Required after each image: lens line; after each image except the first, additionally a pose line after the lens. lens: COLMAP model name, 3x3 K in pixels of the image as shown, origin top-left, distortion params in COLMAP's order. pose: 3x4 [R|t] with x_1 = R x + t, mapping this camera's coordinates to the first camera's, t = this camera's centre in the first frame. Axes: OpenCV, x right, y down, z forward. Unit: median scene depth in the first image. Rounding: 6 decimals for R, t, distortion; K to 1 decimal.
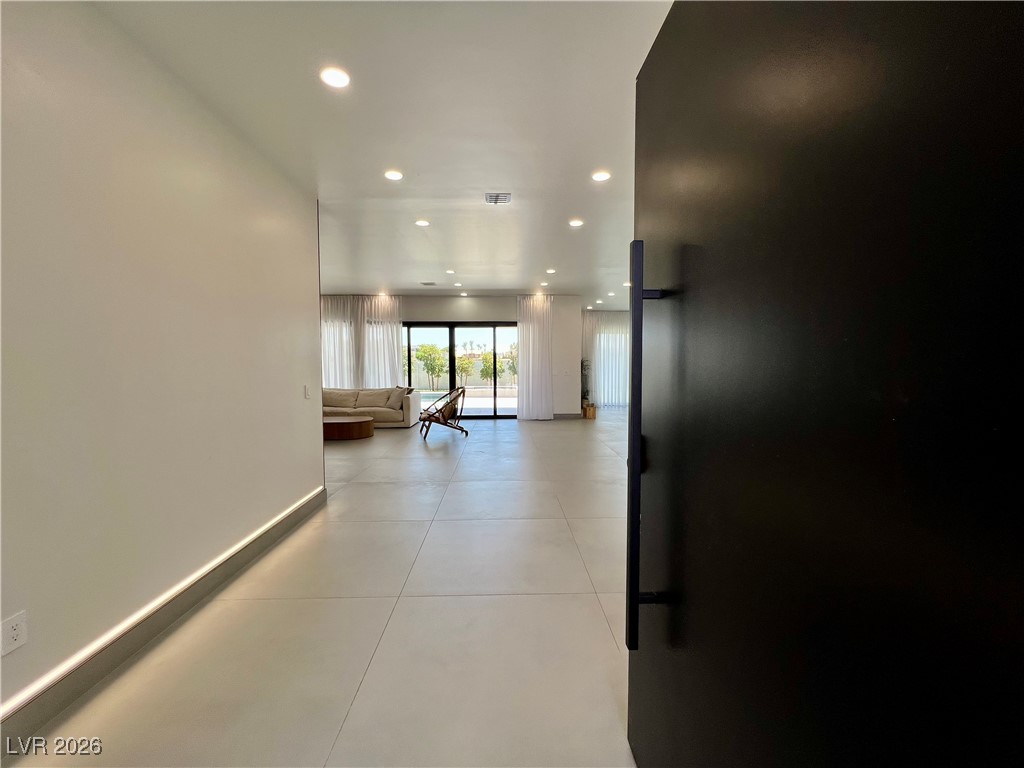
lens RADIAL K [[415.3, 0, 512.0], [0, 415.3, 384.0], [0, 0, 1]] dist [0.001449, -0.000006]
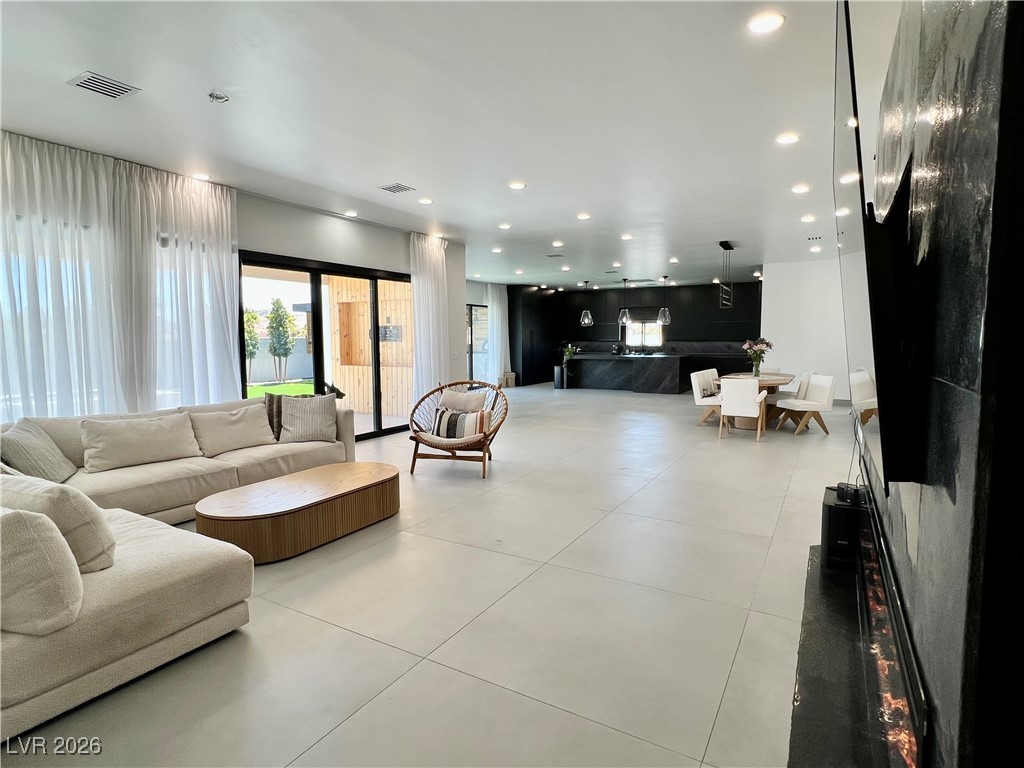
lens RADIAL K [[549.4, 0, 512.0], [0, 549.4, 384.0], [0, 0, 1]] dist [0.002963, 0.000306]
pose [[0.532332, -0.069388, 0.843687, -0.617791], [0.047668, 0.997511, 0.051963, -0.022901], [-0.845192, 0.012555, 0.534315, 0.442025]]
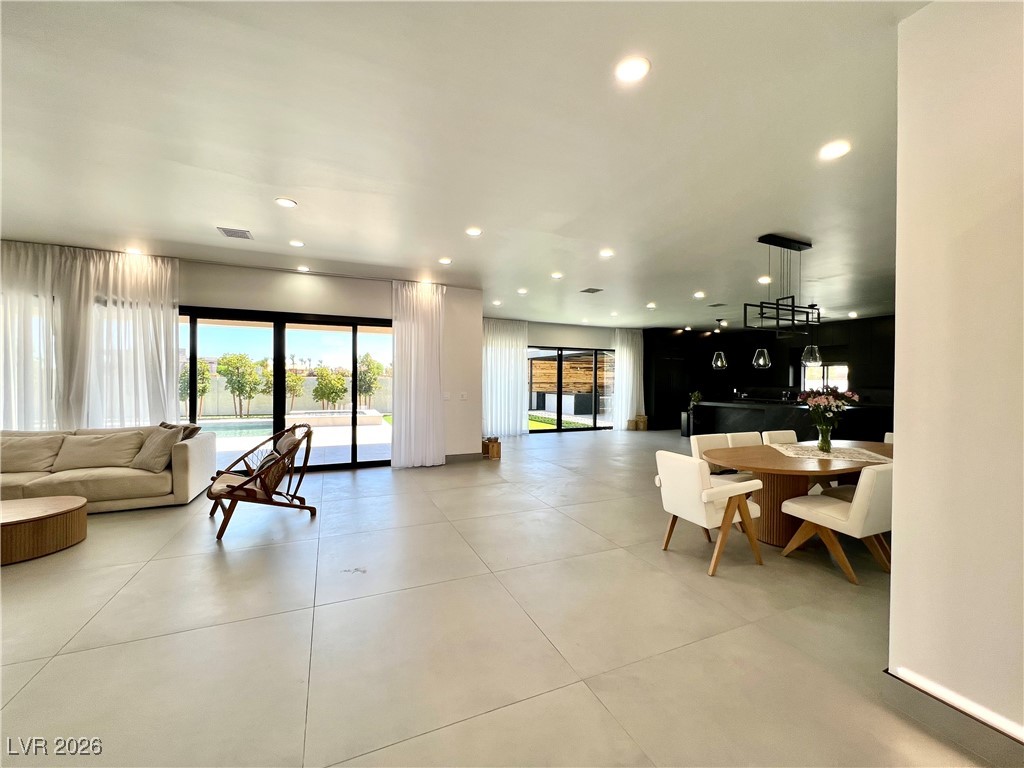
lens RADIAL K [[415.3, 0, 512.0], [0, 415.3, 384.0], [0, 0, 1]] dist [0.001449, -0.000006]
pose [[0.924989, 0.008392, 0.379901, -0.062311], [0.008046, 0.999099, -0.041661, -0.018411], [-0.379908, 0.041592, 0.924089, 0.322470]]
